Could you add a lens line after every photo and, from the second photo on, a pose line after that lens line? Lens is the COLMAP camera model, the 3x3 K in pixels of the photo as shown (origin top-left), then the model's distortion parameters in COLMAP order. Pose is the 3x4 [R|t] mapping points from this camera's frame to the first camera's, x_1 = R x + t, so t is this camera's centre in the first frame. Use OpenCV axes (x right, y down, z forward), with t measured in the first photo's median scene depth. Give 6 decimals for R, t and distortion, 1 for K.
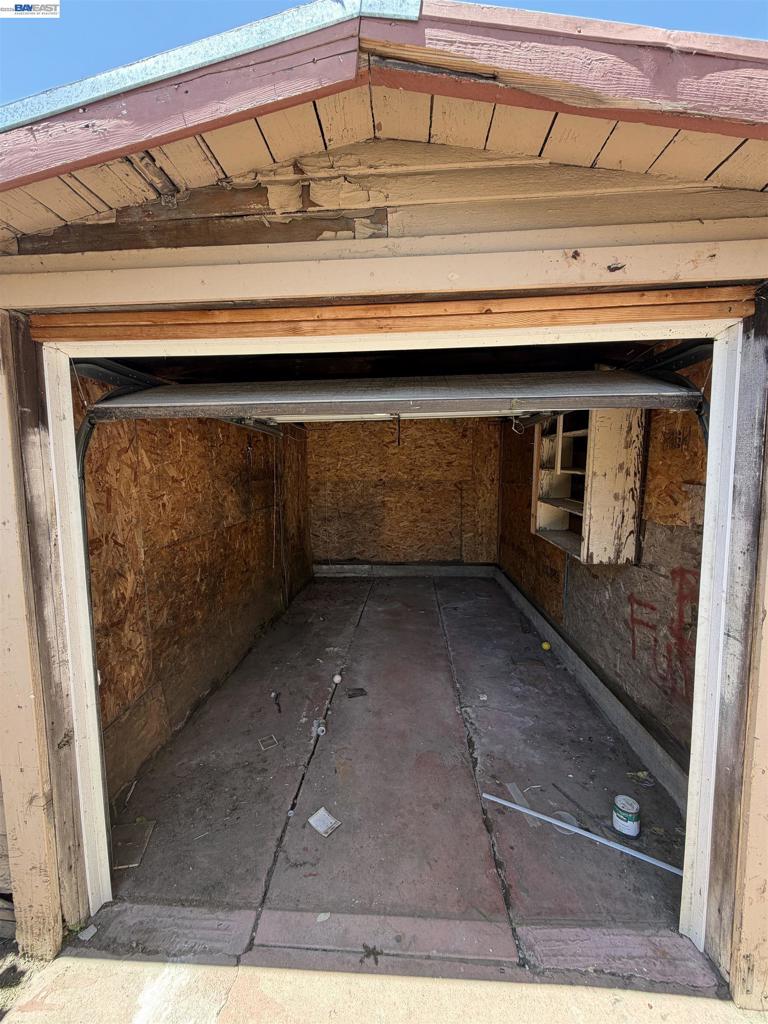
lens RADIAL K [[412.8, 0, 384.8], [0, 412.8, 509.1], [0, 0, 1]] dist [-0.002532, 0.000425]
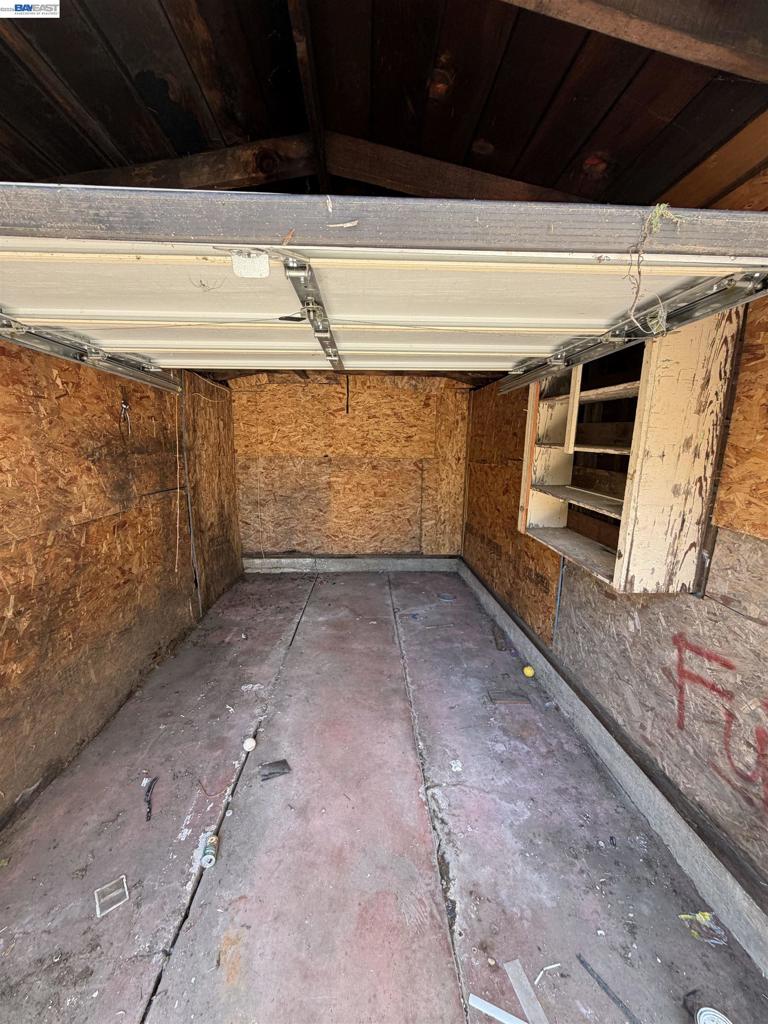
lens RADIAL K [[412.8, 0, 383.6], [0, 412.8, 513.6], [0, 0, 1]] dist [-0.002532, 0.000425]
pose [[0.994312, 0.004244, 0.106421, 0.034602], [-0.011353, 0.997736, 0.066292, -0.024651], [-0.105898, -0.067123, 0.992109, 0.325726]]
